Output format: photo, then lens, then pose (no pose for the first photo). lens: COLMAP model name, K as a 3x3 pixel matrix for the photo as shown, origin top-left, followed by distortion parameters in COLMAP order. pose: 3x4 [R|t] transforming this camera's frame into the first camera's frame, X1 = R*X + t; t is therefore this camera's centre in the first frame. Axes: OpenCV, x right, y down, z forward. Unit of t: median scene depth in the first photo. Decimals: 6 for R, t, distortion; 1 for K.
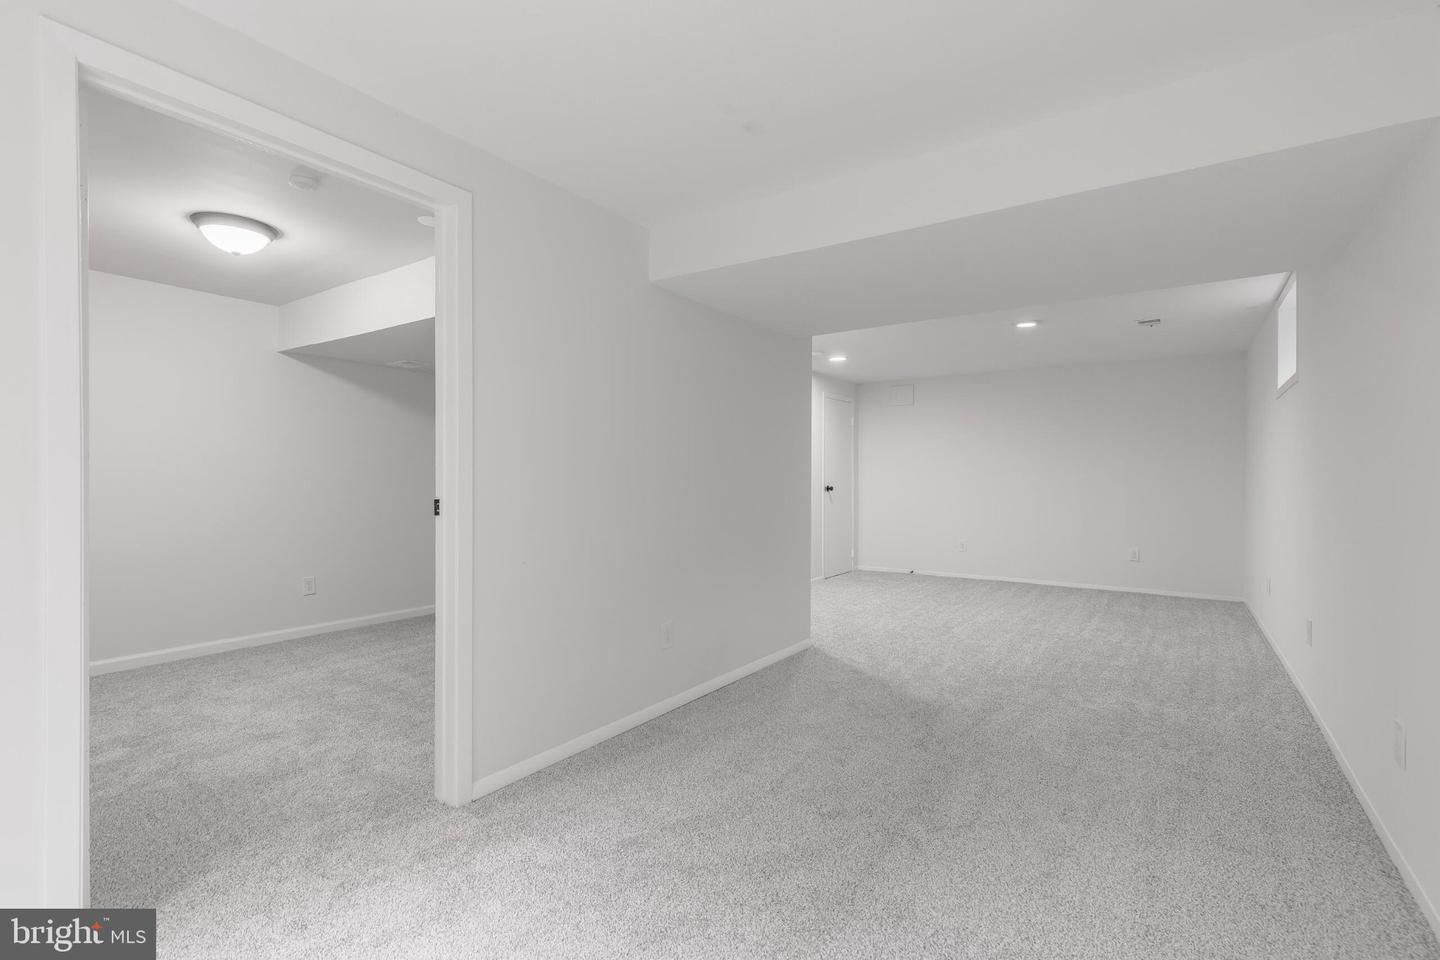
lens RADIAL K [[652.4, 0, 720.0], [0, 652.4, 480.0], [0, 0, 1]] dist [0.000465, 0.000367]
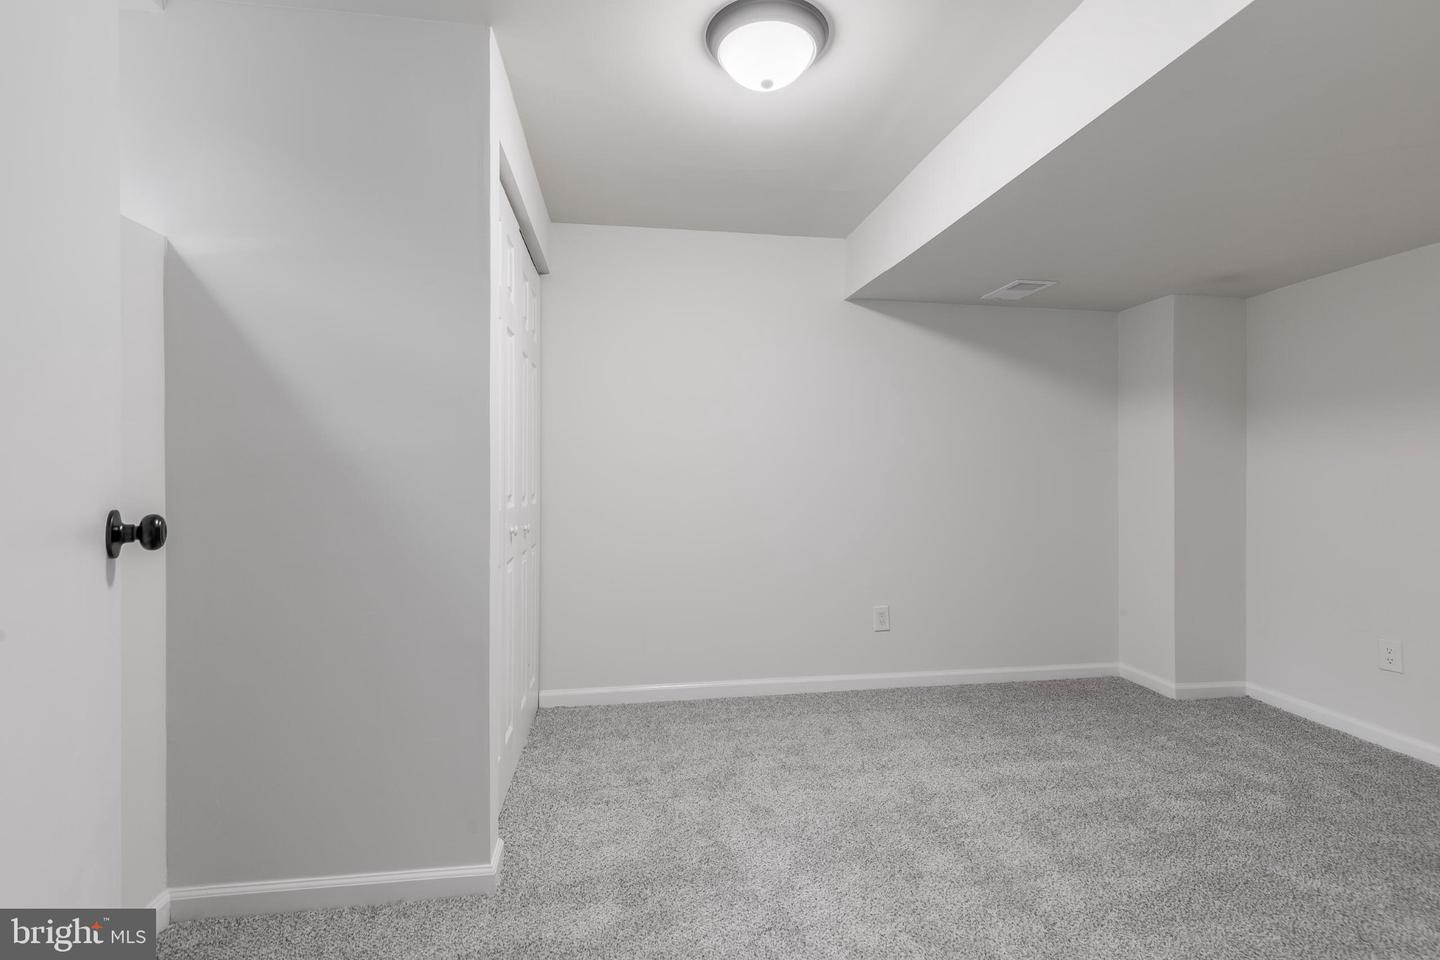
lens RADIAL K [[652.4, 0, 720.0], [0, 652.4, 480.0], [0, 0, 1]] dist [0.000465, 0.000367]
pose [[0.686210, 0.005821, -0.727381, -0.288149], [0.002920, 0.999938, 0.010756, 0.000632], [0.727398, -0.009505, 0.686150, 0.473841]]
